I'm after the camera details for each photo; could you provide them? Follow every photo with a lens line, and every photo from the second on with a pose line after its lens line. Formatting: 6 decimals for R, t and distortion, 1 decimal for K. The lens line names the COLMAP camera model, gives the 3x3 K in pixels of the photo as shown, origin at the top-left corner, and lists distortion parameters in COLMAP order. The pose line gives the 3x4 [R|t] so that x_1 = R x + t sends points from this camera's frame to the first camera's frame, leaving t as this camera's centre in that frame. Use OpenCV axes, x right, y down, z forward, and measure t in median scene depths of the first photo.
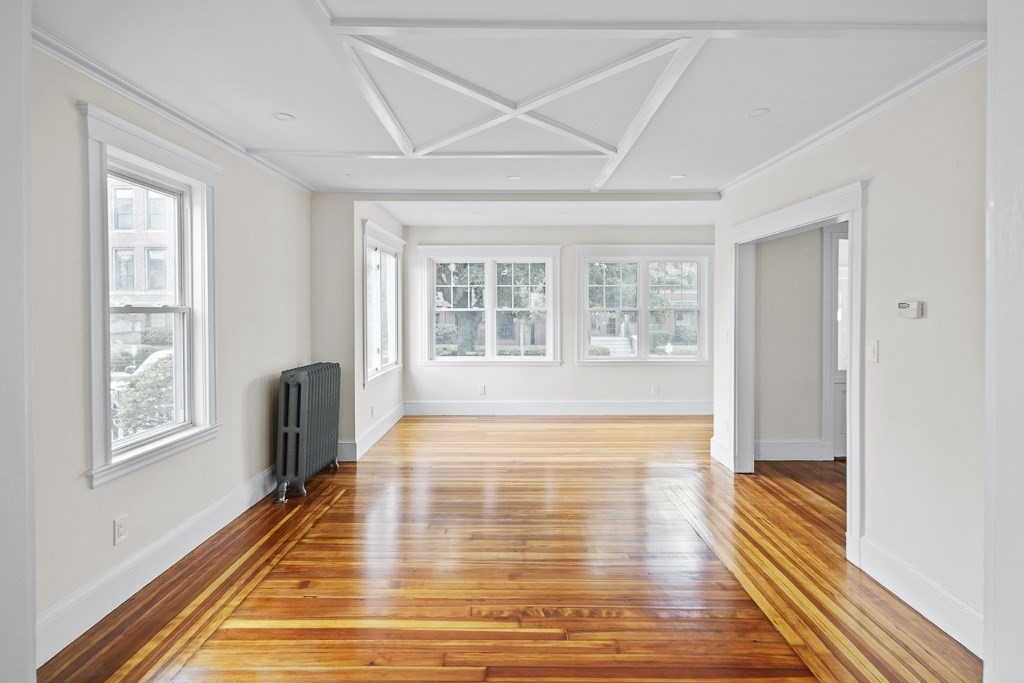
lens RADIAL K [[505.2, 0, 516.0], [0, 505.2, 303.9], [0, 0, 1]] dist [0.005444, 0.000747]
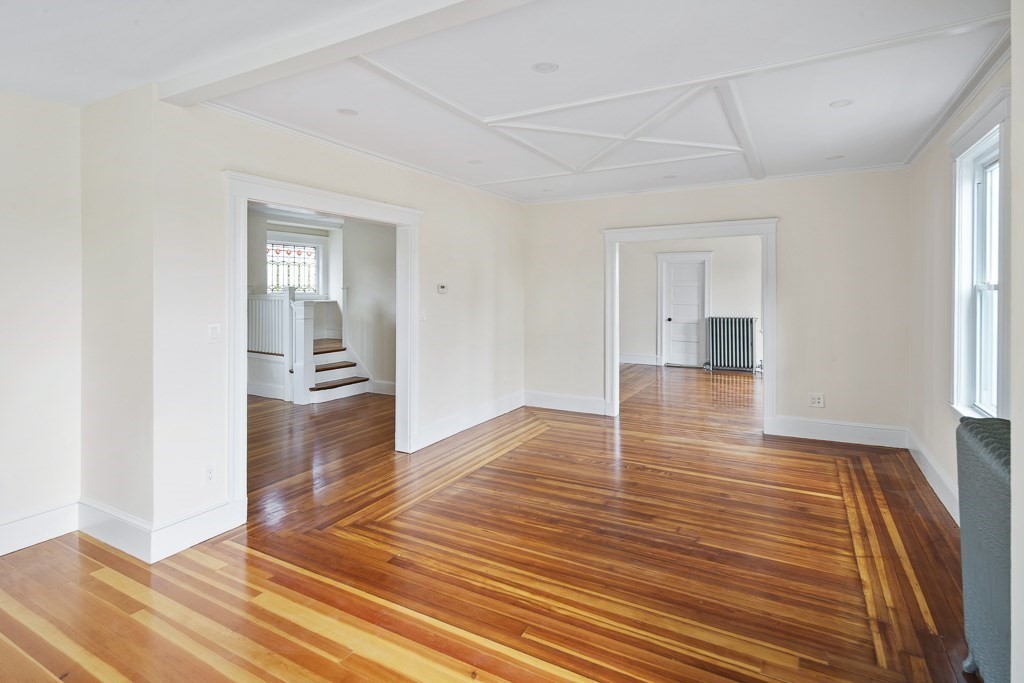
lens RADIAL K [[512.3, 0, 517.1], [0, 512.3, 285.3], [0, 0, 1]] dist [0.000469, 0.000143]
pose [[-0.872931, 0.002148, 0.487838, -0.422026], [0.000278, 0.999992, -0.003906, 0.011360], [-0.487843, -0.003274, -0.872925, 2.444630]]
